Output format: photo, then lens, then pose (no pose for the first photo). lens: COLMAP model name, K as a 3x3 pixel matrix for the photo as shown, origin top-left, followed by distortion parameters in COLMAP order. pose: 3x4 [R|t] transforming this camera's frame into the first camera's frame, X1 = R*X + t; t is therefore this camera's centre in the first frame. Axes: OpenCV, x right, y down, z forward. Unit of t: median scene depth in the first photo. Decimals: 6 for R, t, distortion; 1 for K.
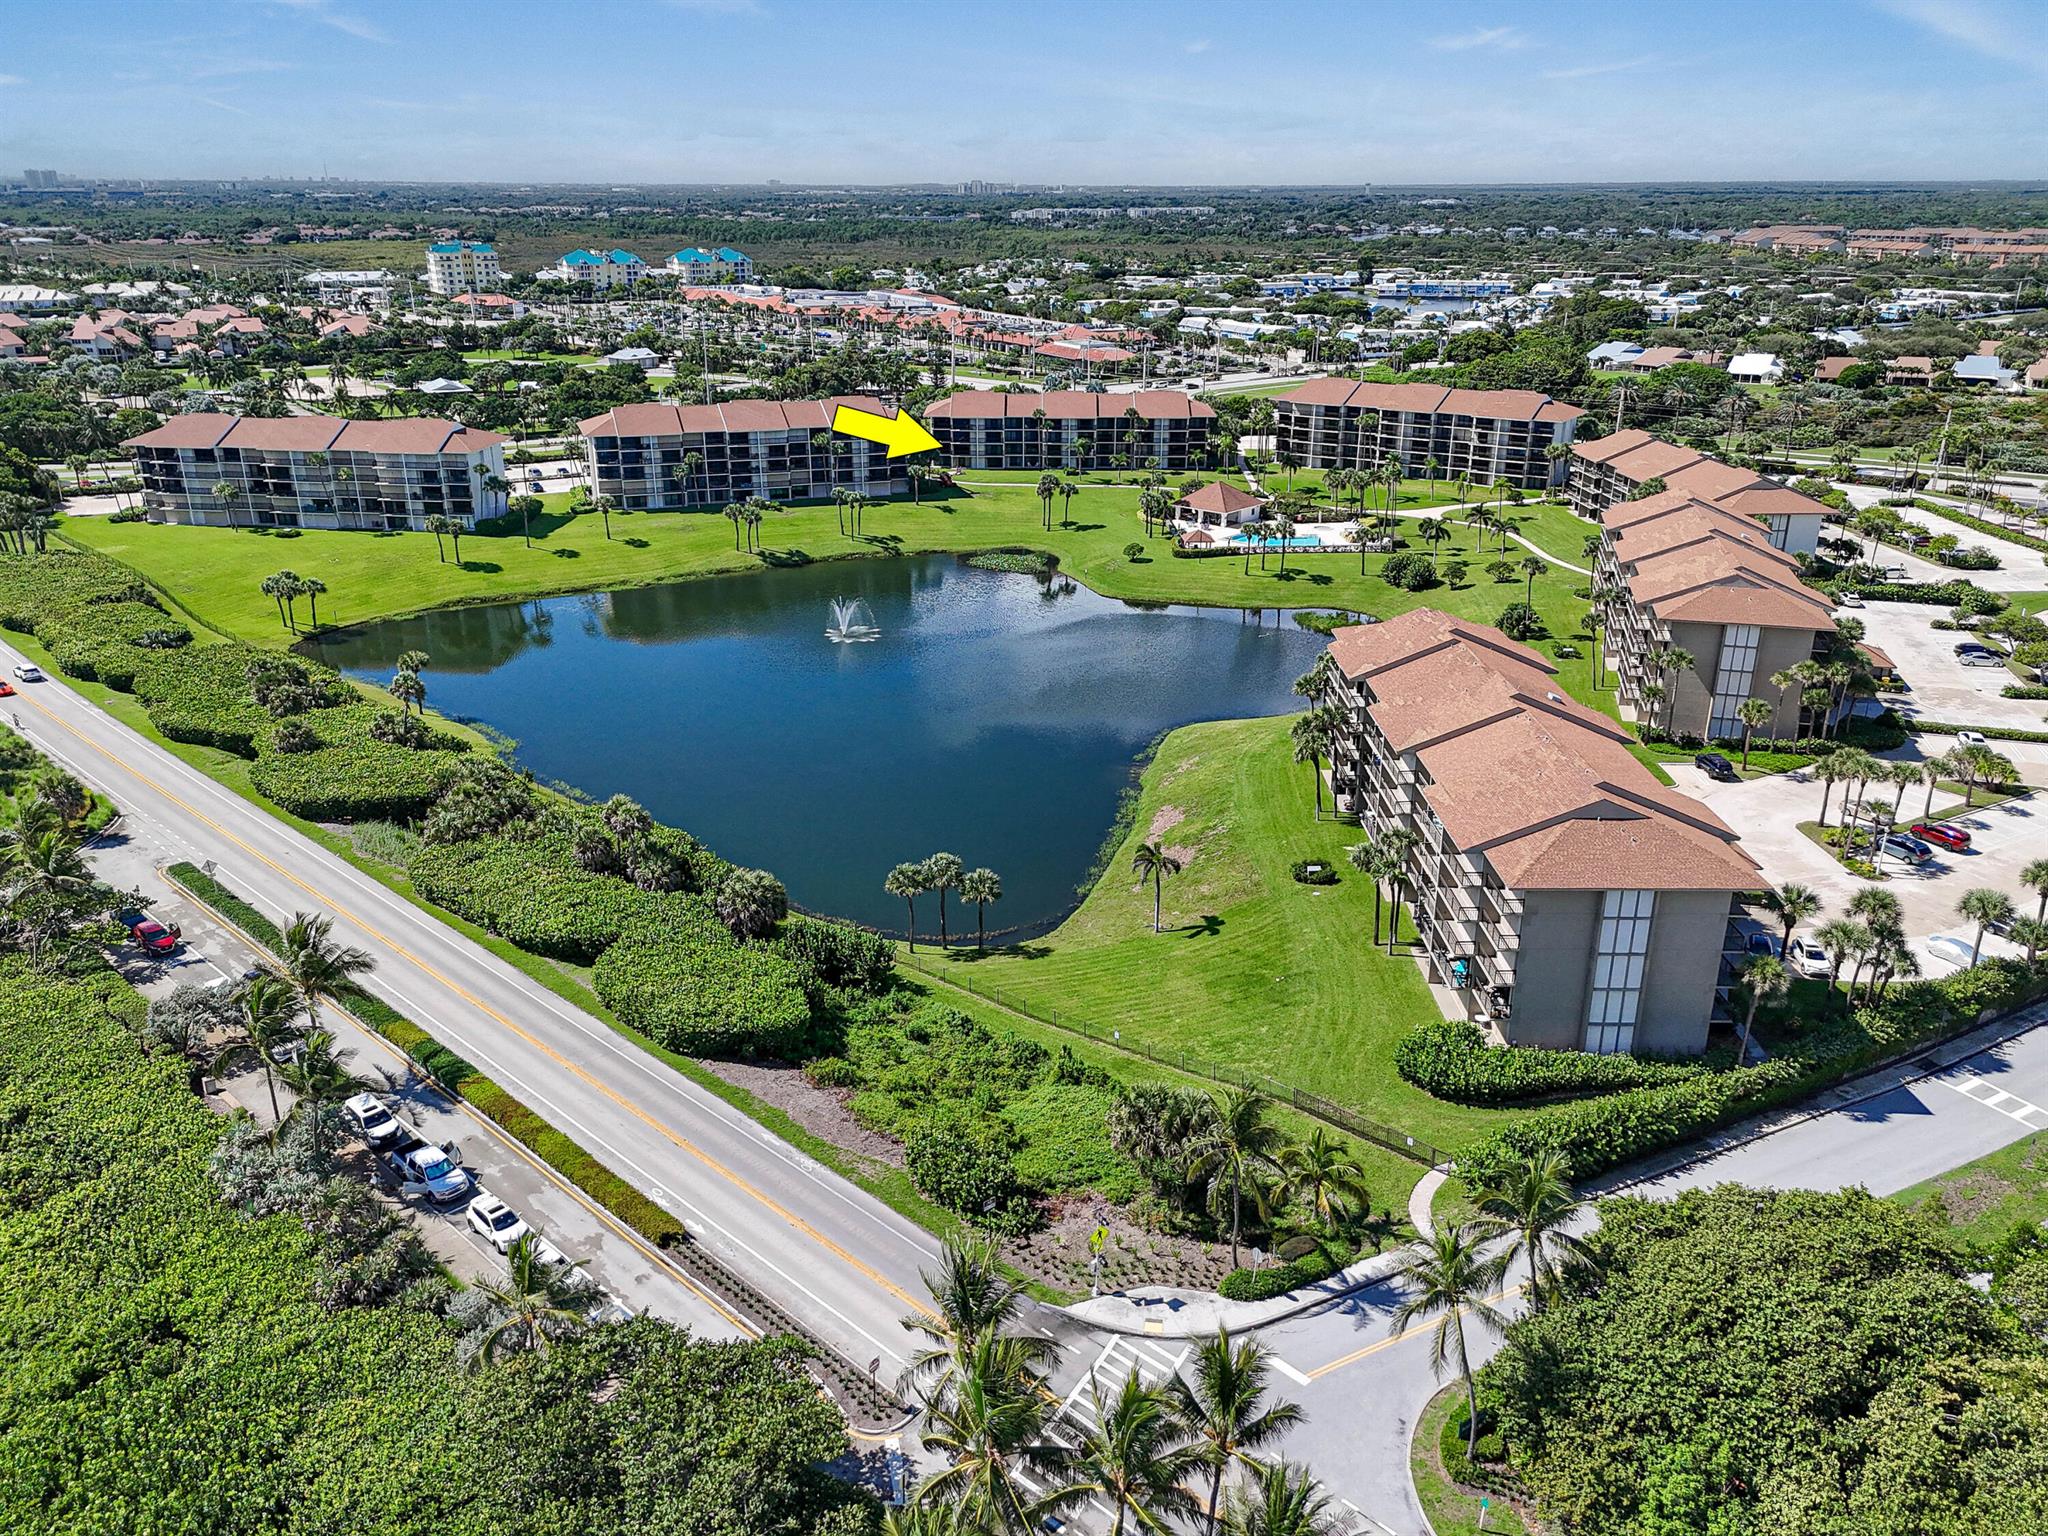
lens RADIAL K [[1569.1, 0, 1024.0], [0, 1569.1, 768.0], [0, 0, 1]] dist [0.076502, -0.078083]
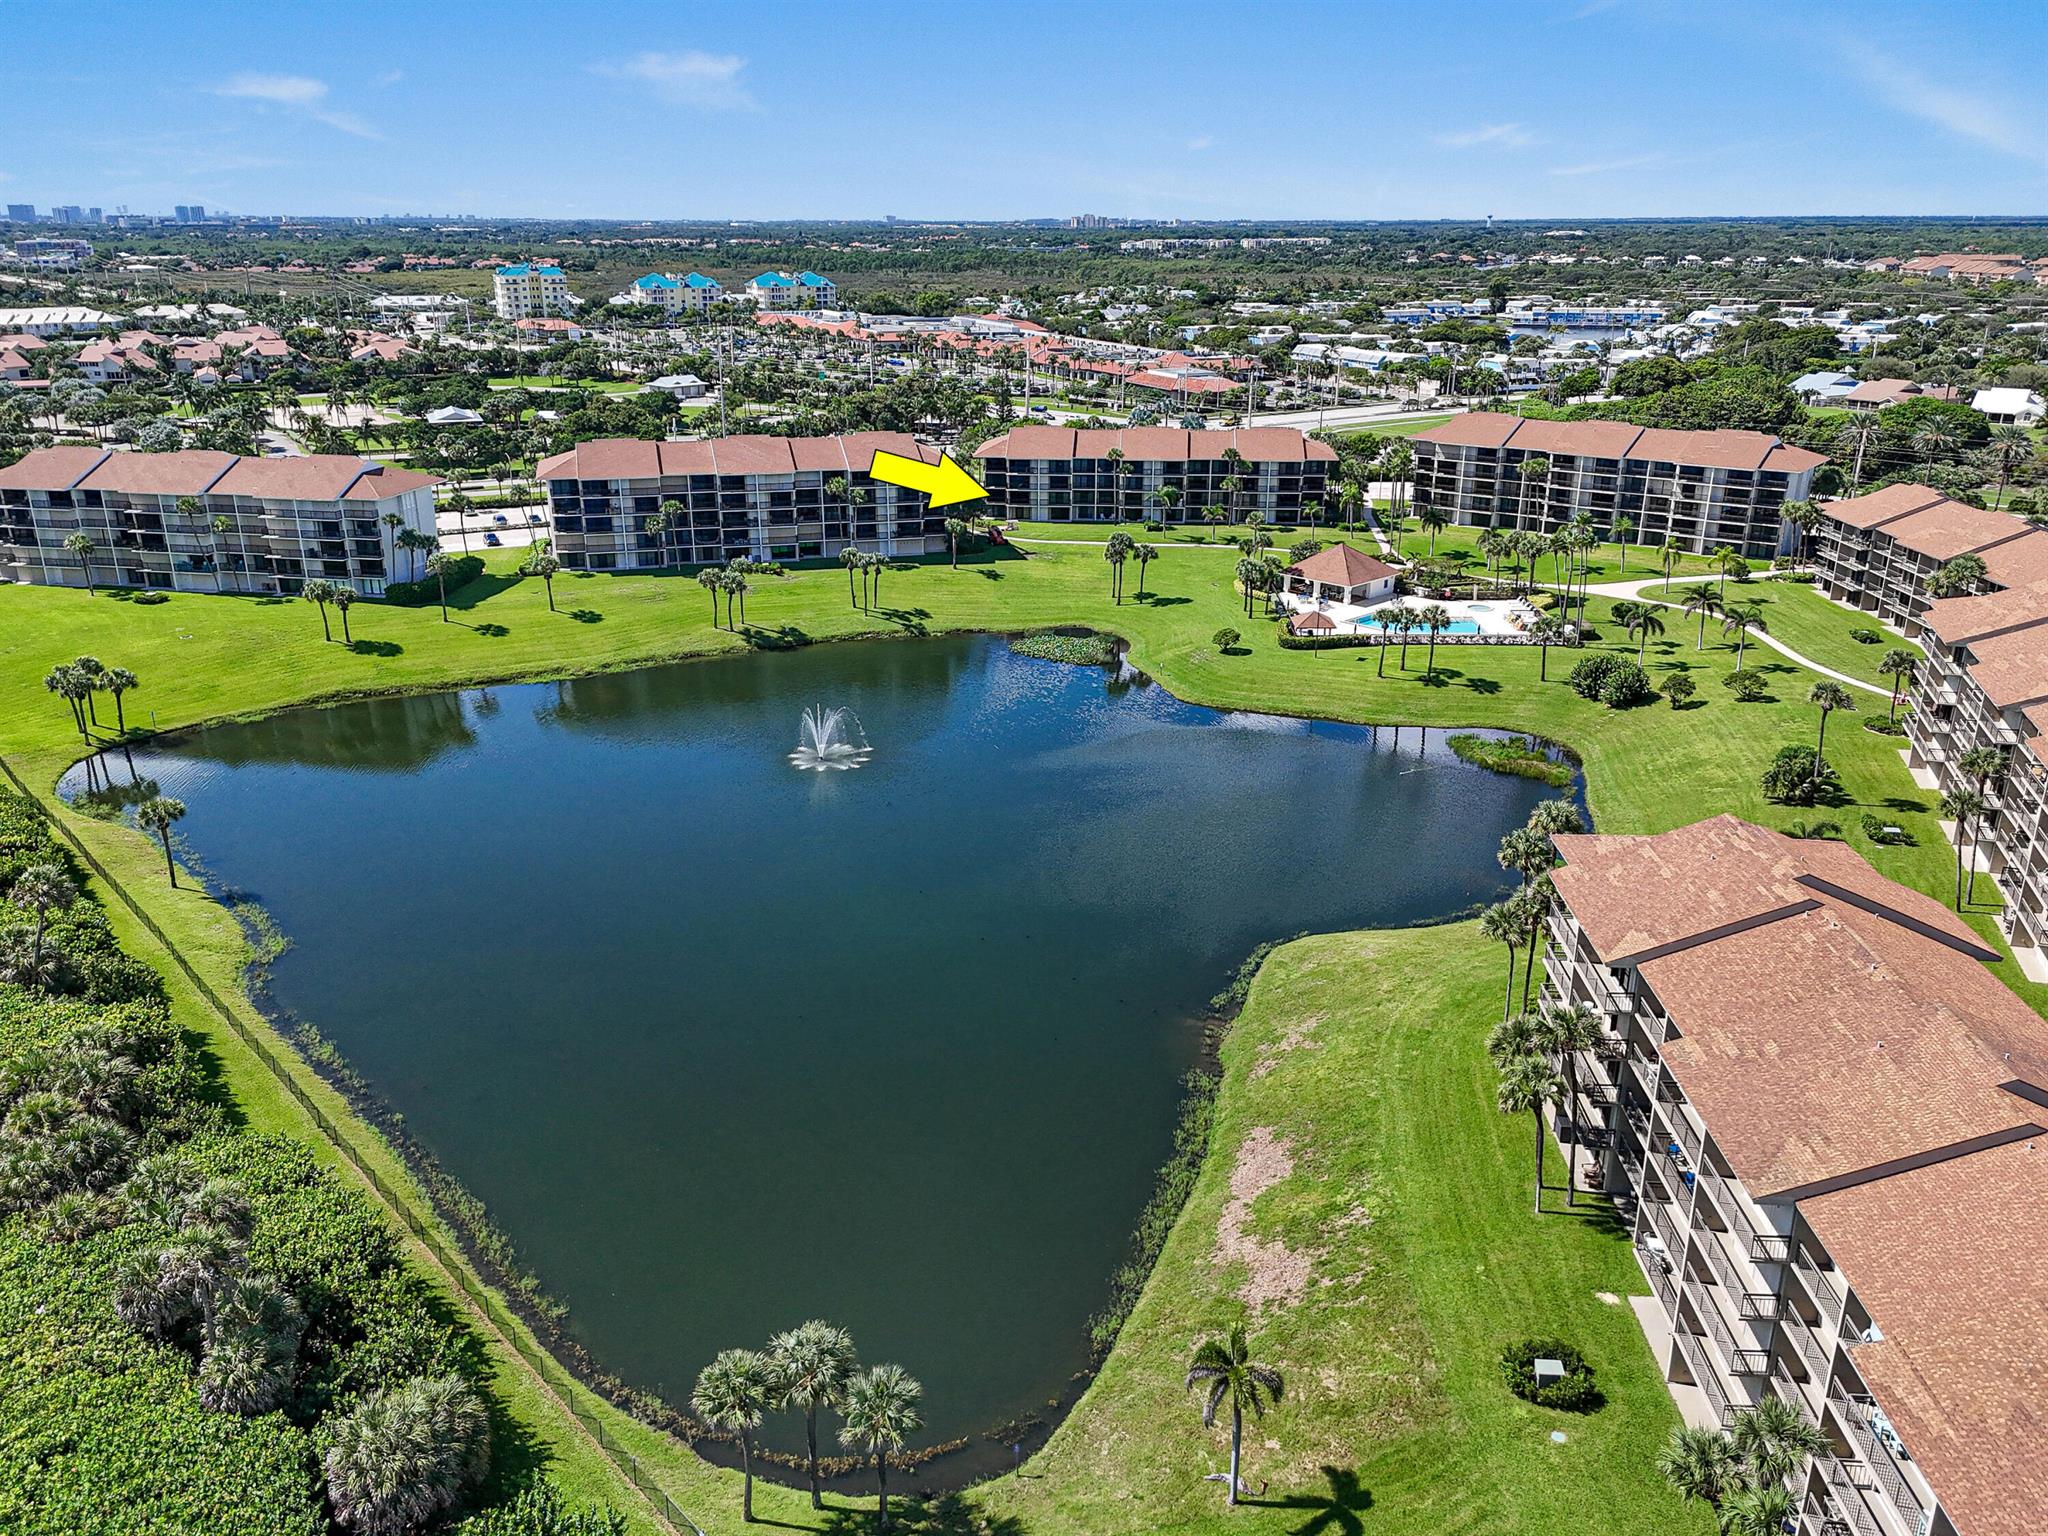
lens RADIAL K [[1569.1, 0, 1024.0], [0, 1569.1, 768.0], [0, 0, 1]] dist [0.076502, -0.078083]
pose [[0.997671, 0.022433, -0.064418, 0.019340], [-0.023715, 0.999534, -0.019209, -0.050768], [0.063957, 0.020692, 0.997738, 0.207935]]
